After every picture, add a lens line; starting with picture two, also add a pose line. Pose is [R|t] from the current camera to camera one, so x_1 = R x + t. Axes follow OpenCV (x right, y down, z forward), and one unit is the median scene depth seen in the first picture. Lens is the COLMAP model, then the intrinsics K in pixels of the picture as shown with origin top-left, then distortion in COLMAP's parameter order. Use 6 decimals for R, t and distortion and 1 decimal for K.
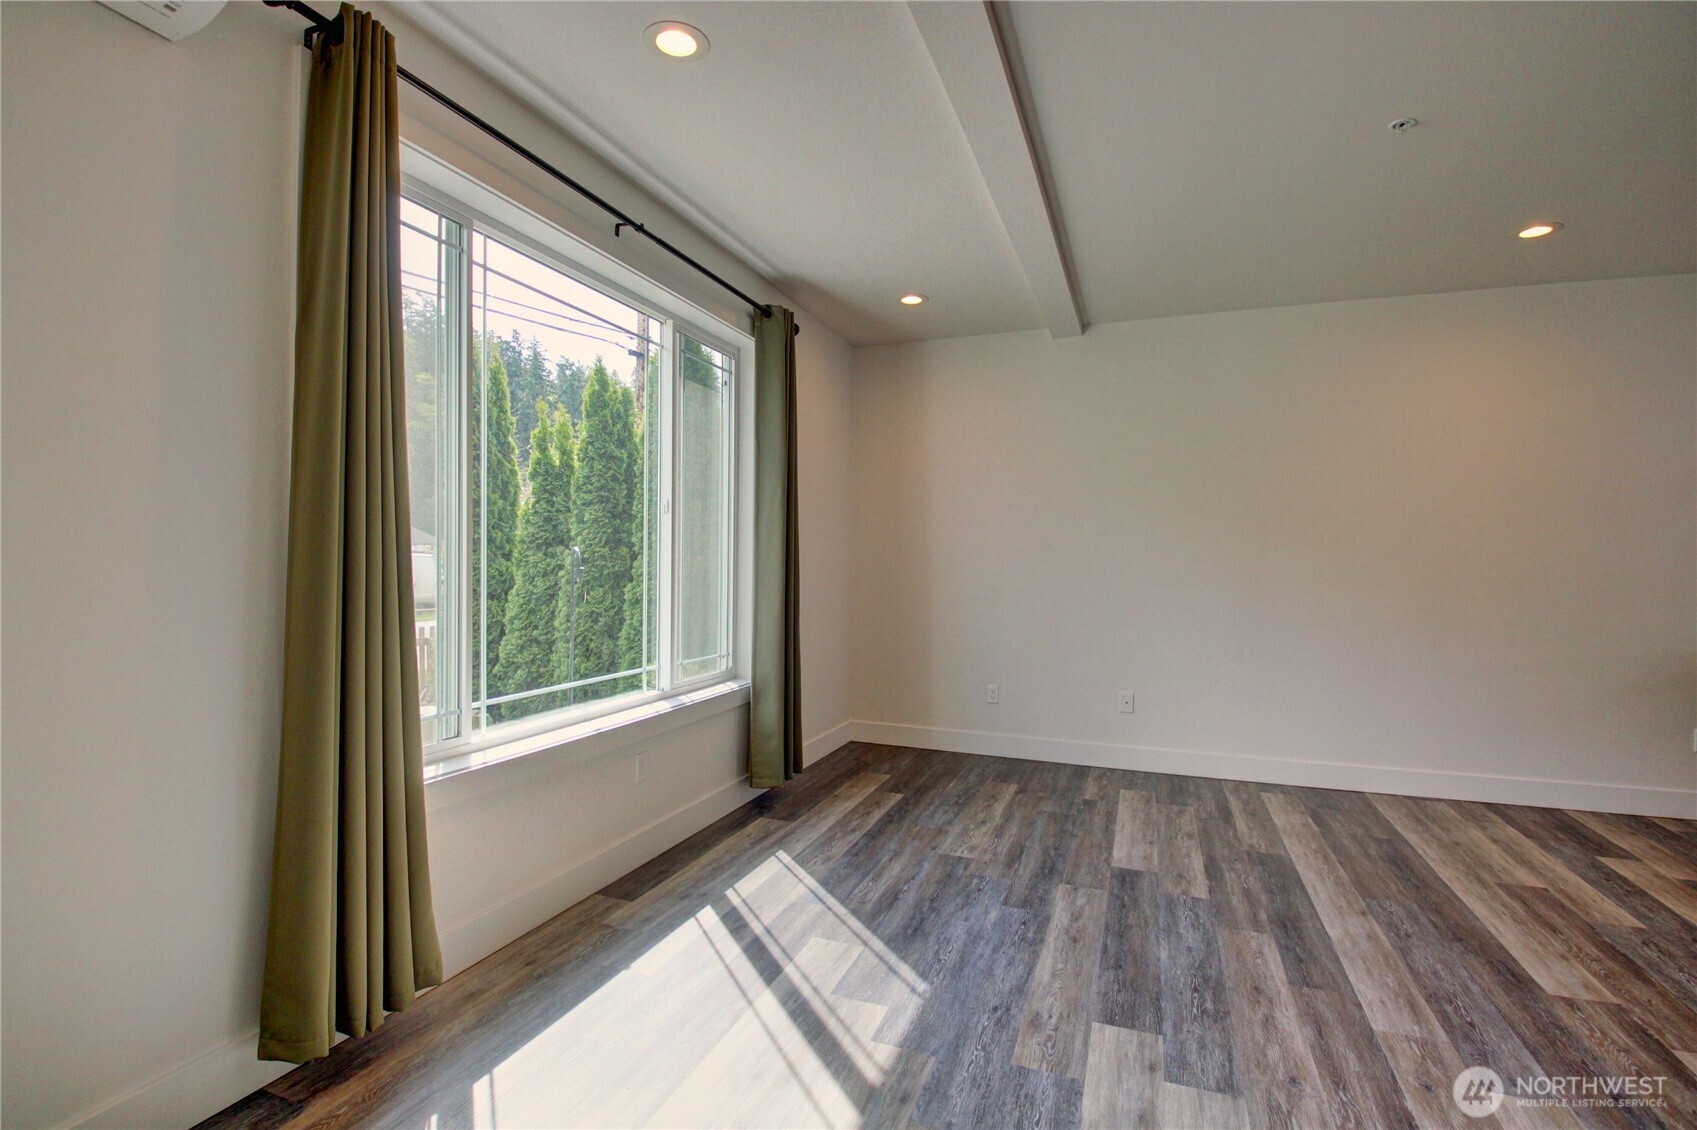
lens RADIAL K [[797.0, 0, 834.7], [0, 797.0, 566.7], [0, 0, 1]] dist [-0.017446, -0.006200]
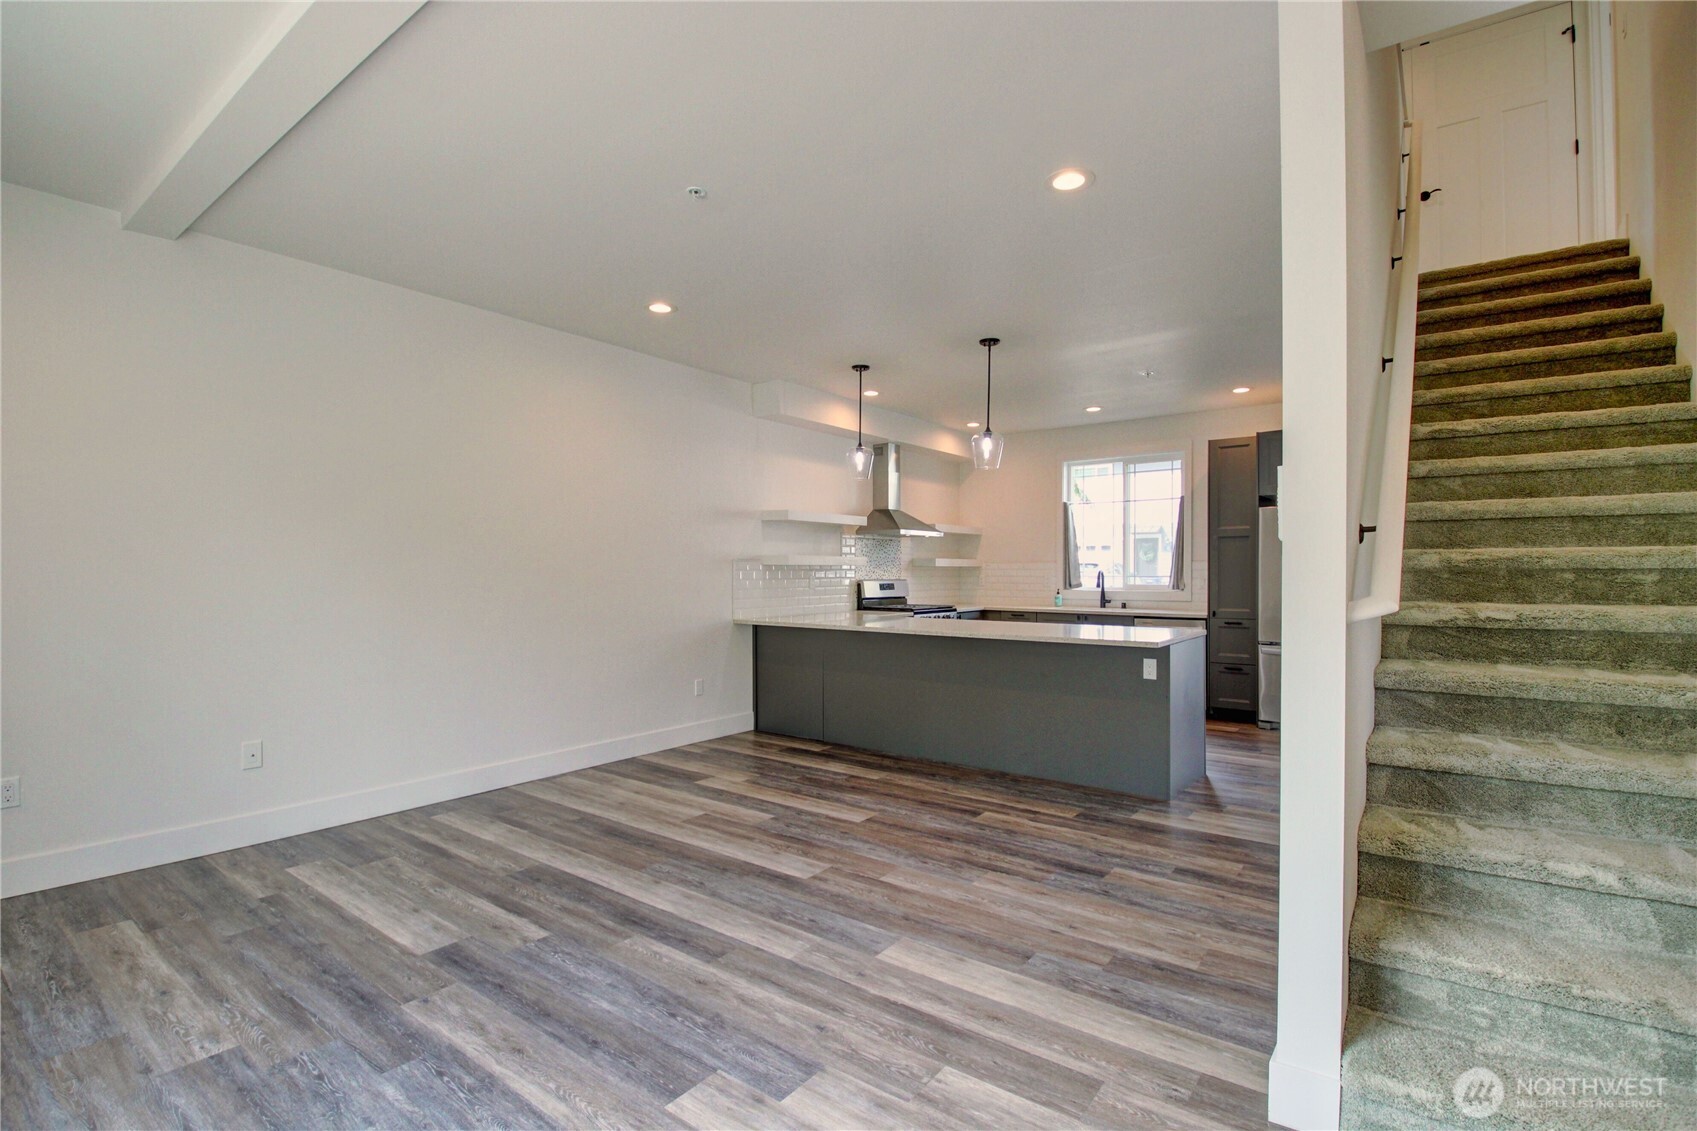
lens RADIAL K [[797.0, 0, 842.5], [0, 797.0, 560.0], [0, 0, 1]] dist [-0.017446, -0.006200]
pose [[0.265772, 0.001153, 0.964035, -0.311519], [0.011577, 0.999923, -0.004388, -0.004853], [-0.963966, 0.012327, 0.265738, 0.412532]]
